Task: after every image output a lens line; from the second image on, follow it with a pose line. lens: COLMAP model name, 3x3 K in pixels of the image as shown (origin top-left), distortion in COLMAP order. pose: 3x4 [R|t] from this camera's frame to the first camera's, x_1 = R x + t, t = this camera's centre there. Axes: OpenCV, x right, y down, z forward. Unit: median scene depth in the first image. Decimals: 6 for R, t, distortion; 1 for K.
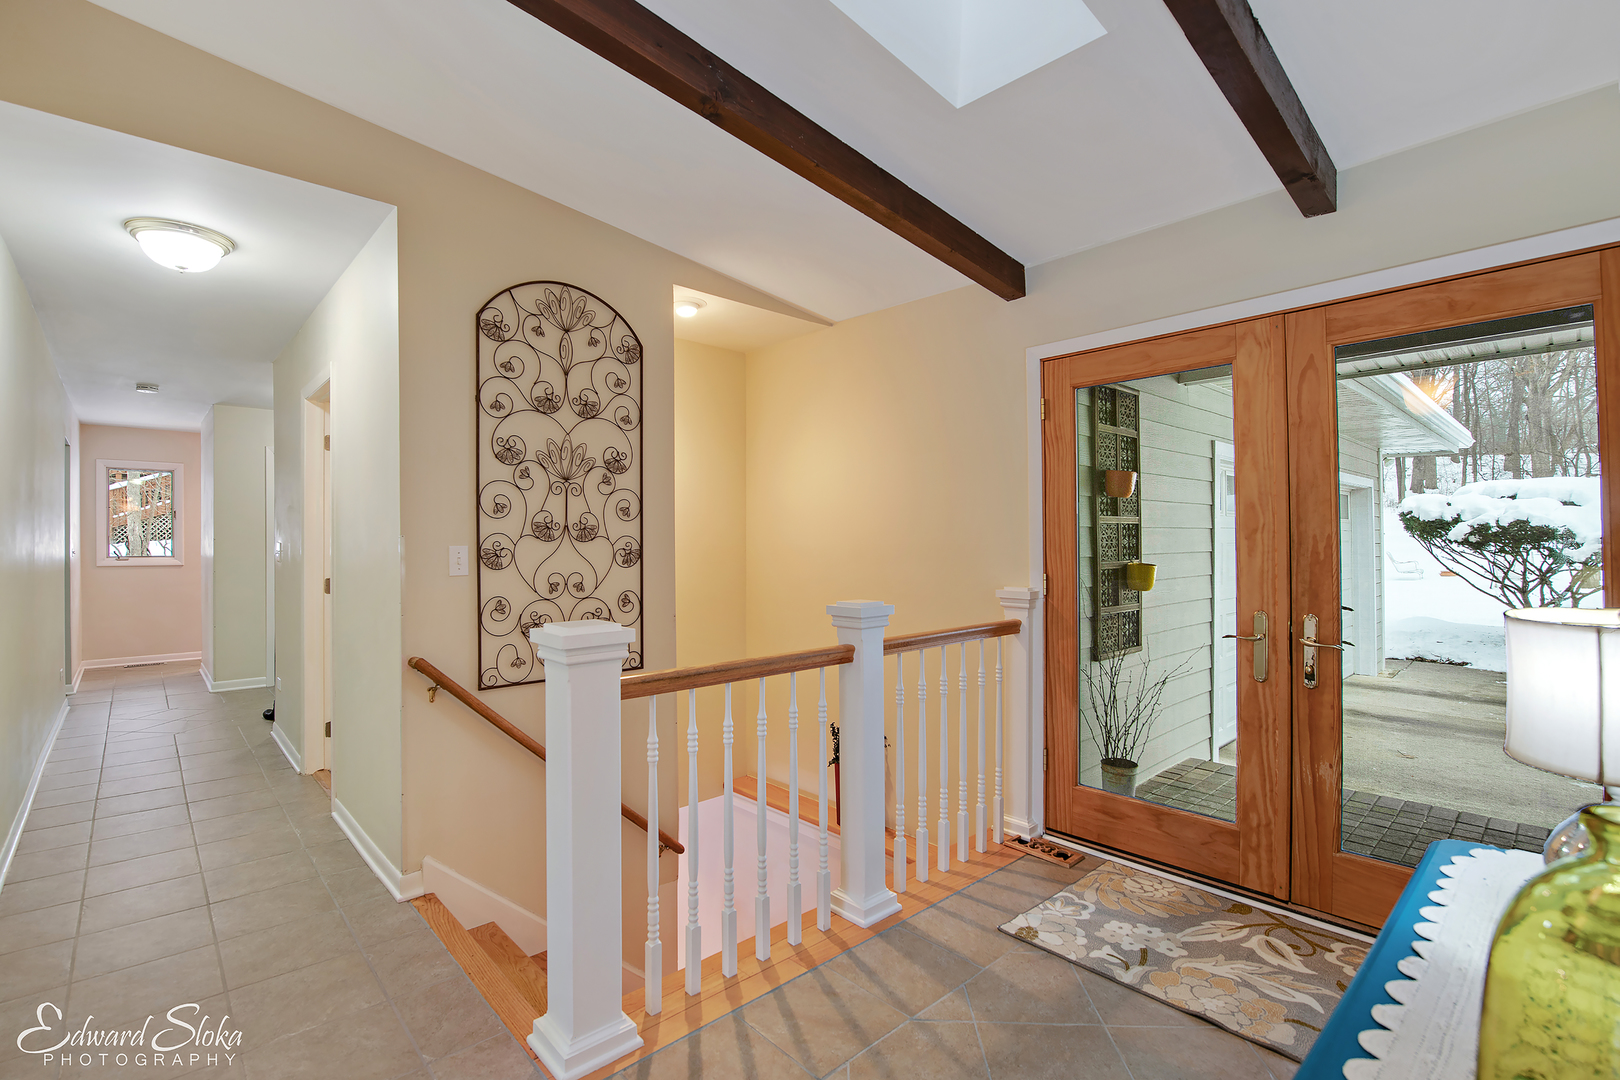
lens RADIAL K [[723.8, 0, 810.0], [0, 723.8, 540.0], [0, 0, 1]] dist [0.001517, 0.000267]
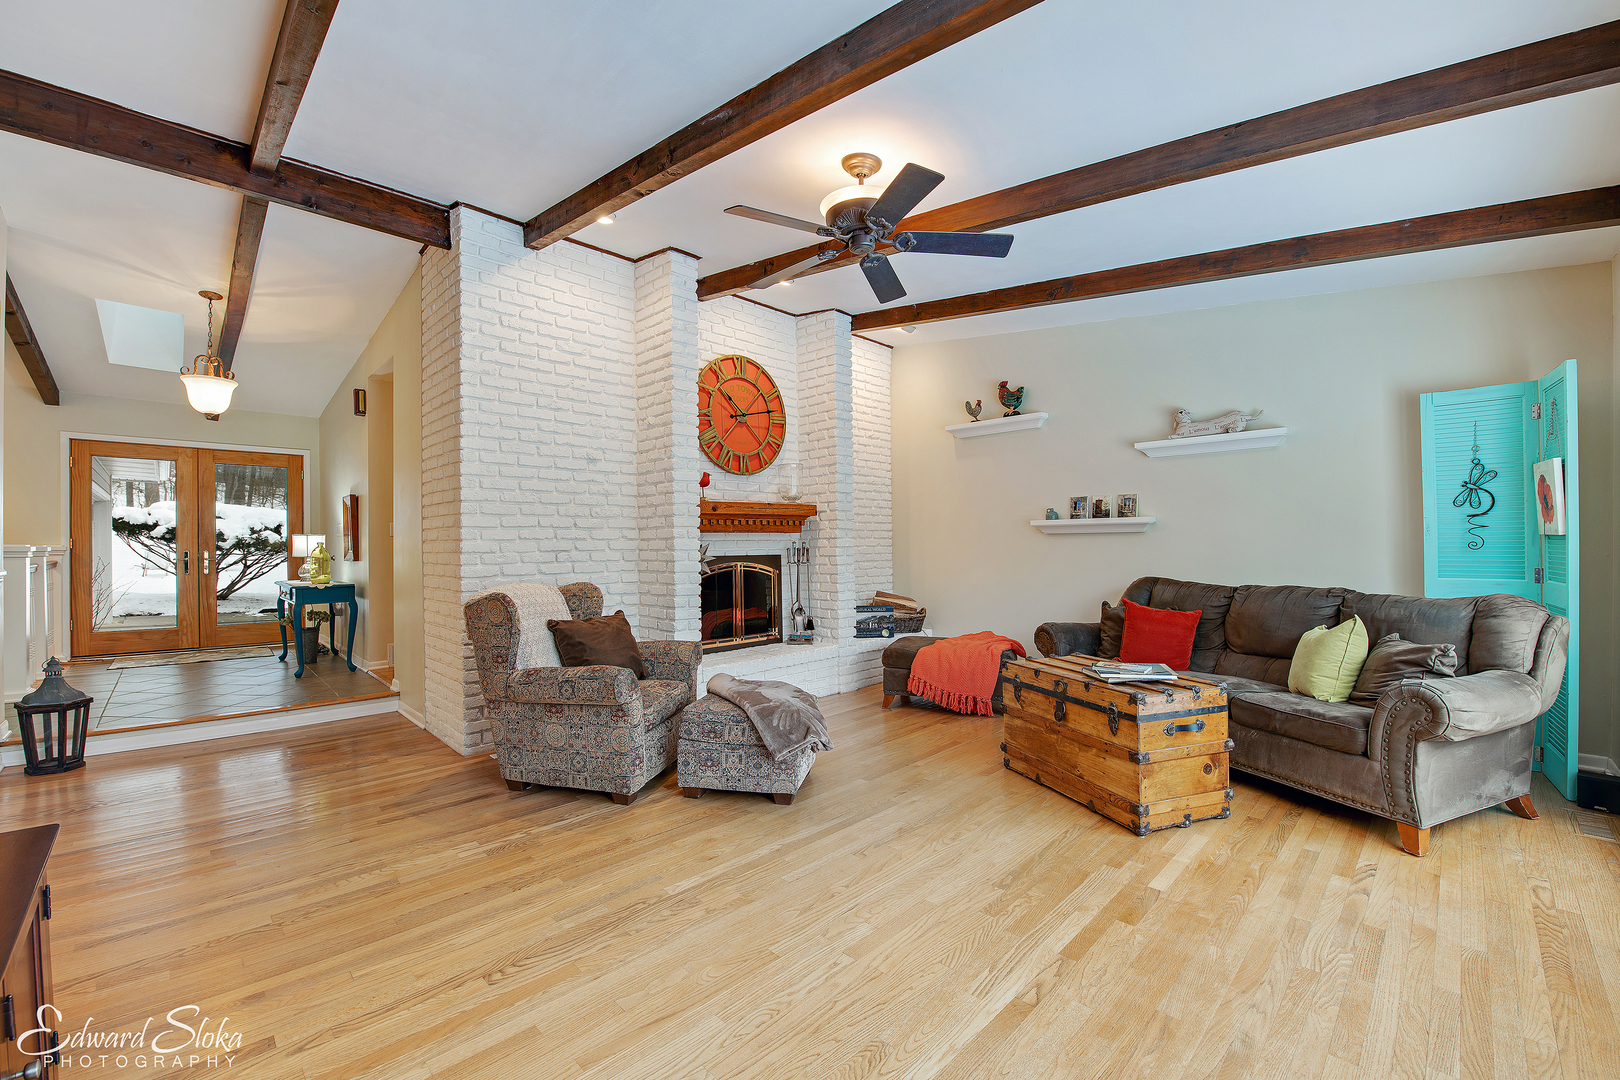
lens RADIAL K [[651.5, 0, 810.0], [0, 651.5, 540.0], [0, 0, 1]] dist [0.000599, -0.000134]
pose [[-0.029782, 0.012516, 0.999478, -0.600051], [0.002484, 0.999919, -0.012447, 0.029093], [-0.999553, 0.002112, -0.029810, -0.407865]]
